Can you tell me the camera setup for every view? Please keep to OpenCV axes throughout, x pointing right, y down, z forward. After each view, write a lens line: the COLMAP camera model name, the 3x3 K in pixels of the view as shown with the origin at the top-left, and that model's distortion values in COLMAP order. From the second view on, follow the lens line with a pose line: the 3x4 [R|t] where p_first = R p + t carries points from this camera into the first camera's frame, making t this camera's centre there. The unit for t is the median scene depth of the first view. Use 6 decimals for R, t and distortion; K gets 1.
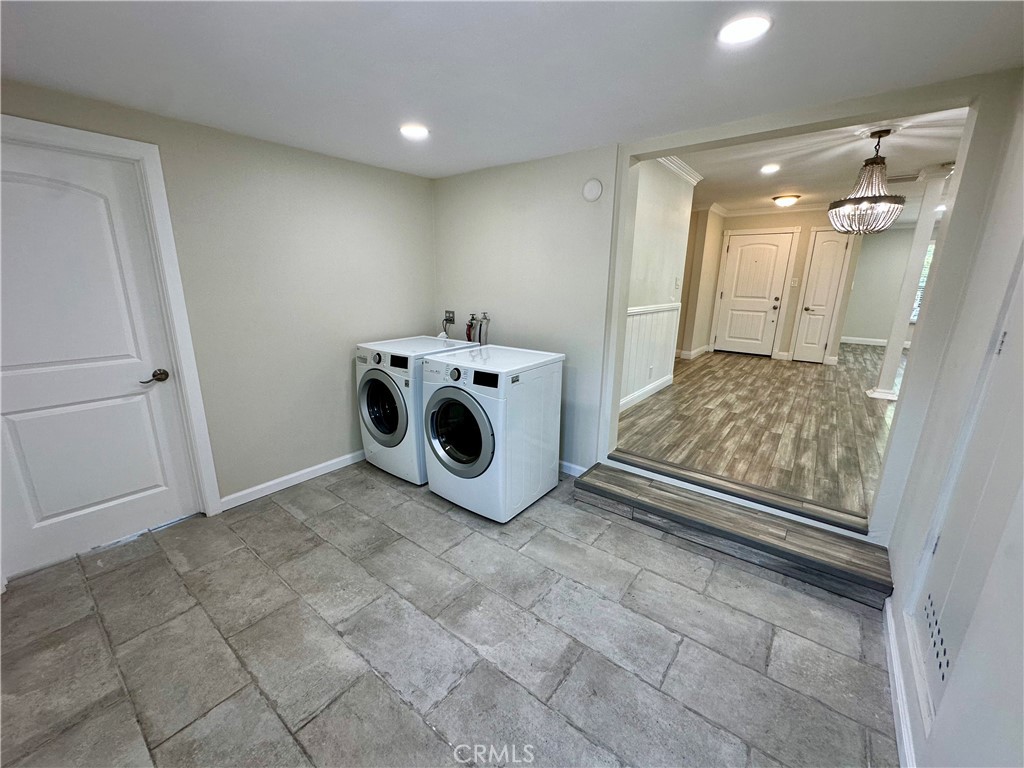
lens RADIAL K [[410.6, 0, 511.7], [0, 410.6, 386.1], [0, 0, 1]] dist [-0.000552, -0.000222]
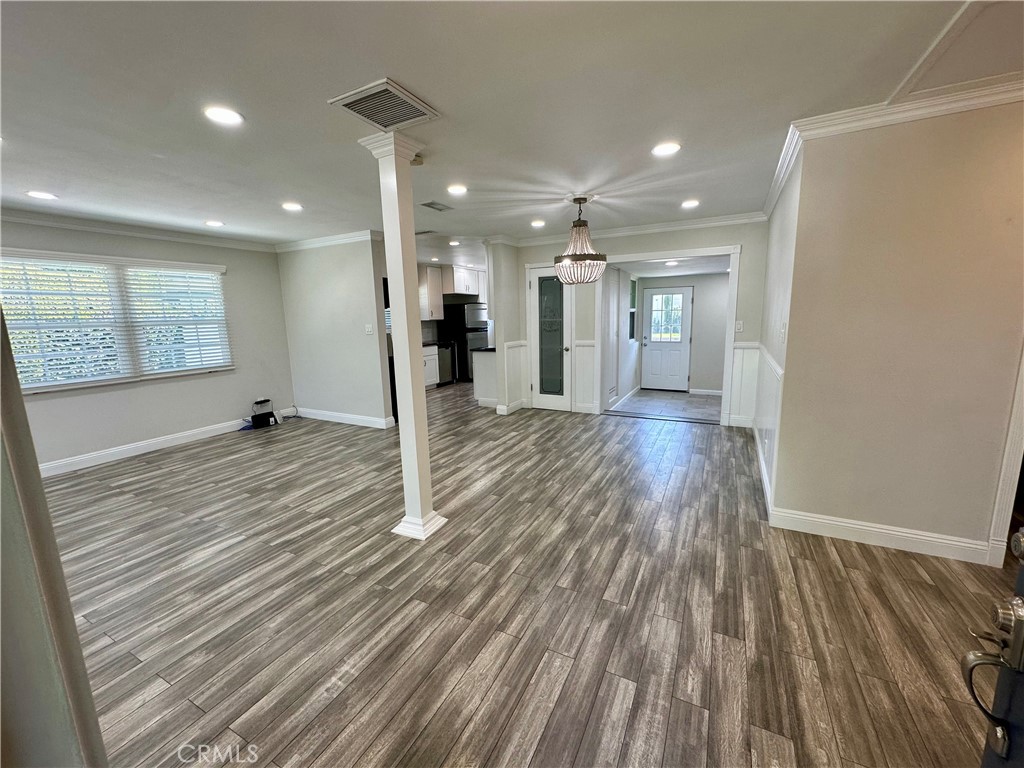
lens RADIAL K [[410.6, 0, 512.7], [0, 410.6, 384.5], [0, 0, 1]] dist [-0.000552, -0.000222]
pose [[-0.984134, 0.042424, -0.172279, 2.075592], [-0.031543, 0.913692, 0.405182, -0.962830], [0.174600, 0.404188, -0.897857, 3.519277]]
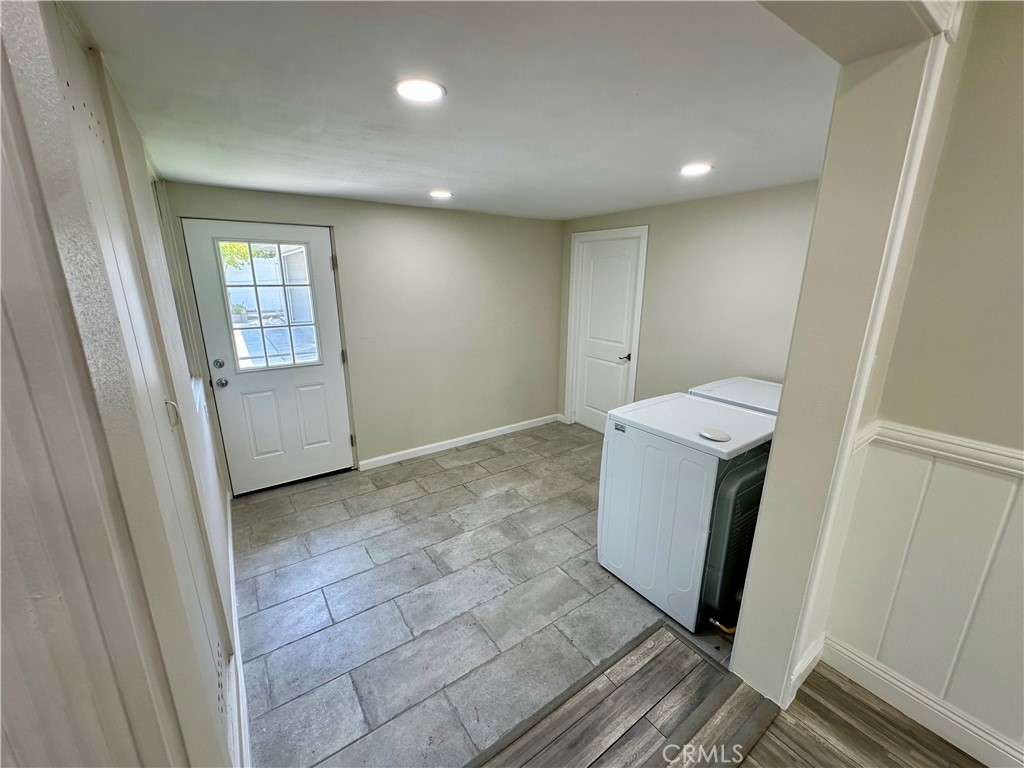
lens RADIAL K [[410.6, 0, 513.6], [0, 410.6, 383.0], [0, 0, 1]] dist [-0.000552, -0.000222]
pose [[-0.291958, 0.230012, -0.928361, 1.077156], [-0.246966, 0.919604, 0.305510, -0.391995], [0.923996, 0.318470, -0.211680, 1.114017]]
